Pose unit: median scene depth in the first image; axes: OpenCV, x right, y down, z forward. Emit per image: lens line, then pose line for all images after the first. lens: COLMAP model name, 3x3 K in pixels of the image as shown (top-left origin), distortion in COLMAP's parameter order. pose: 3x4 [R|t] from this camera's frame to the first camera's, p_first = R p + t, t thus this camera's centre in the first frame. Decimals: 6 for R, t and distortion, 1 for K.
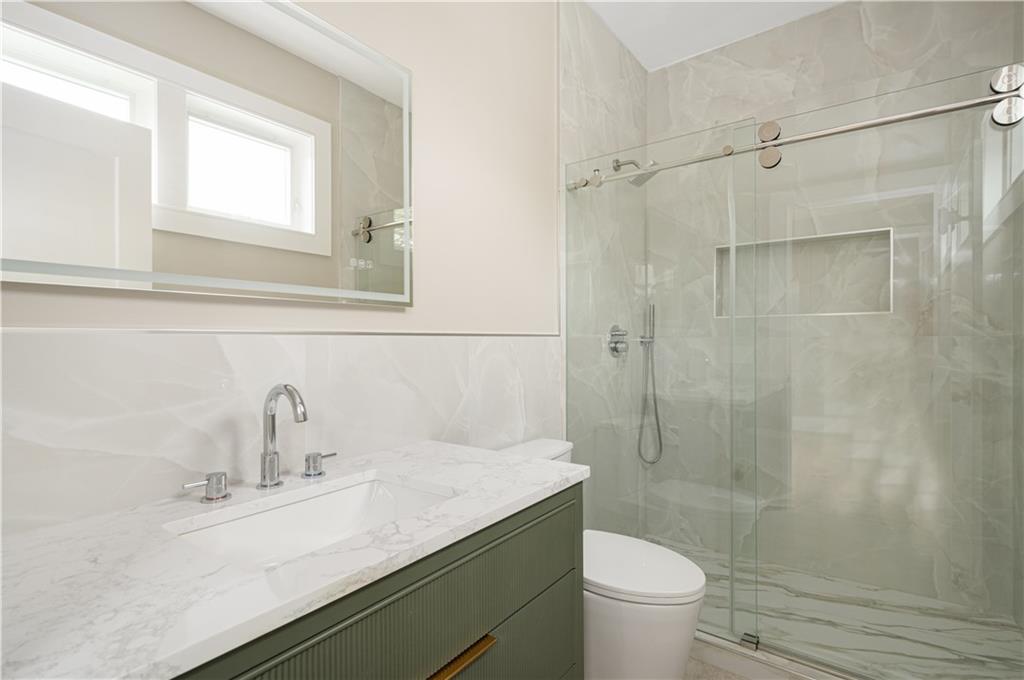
lens RADIAL K [[486.9, 0, 512.7], [0, 486.9, 341.4], [0, 0, 1]] dist [0.000468, -0.000940]
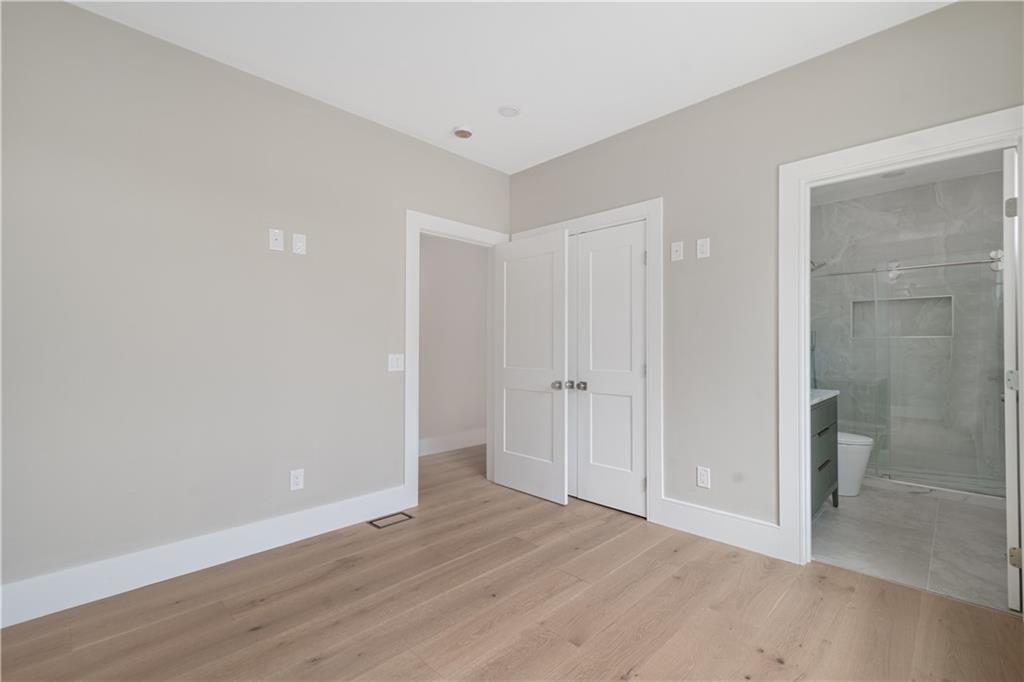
lens RADIAL K [[450.2, 0, 511.8], [0, 450.2, 341.3], [0, 0, 1]] dist [-0.005122, -0.000791]
pose [[0.991377, 0.006829, -0.130859, -0.763842], [-0.009178, 0.999807, -0.017354, 0.009580], [0.130716, 0.018405, 0.991249, -1.040736]]
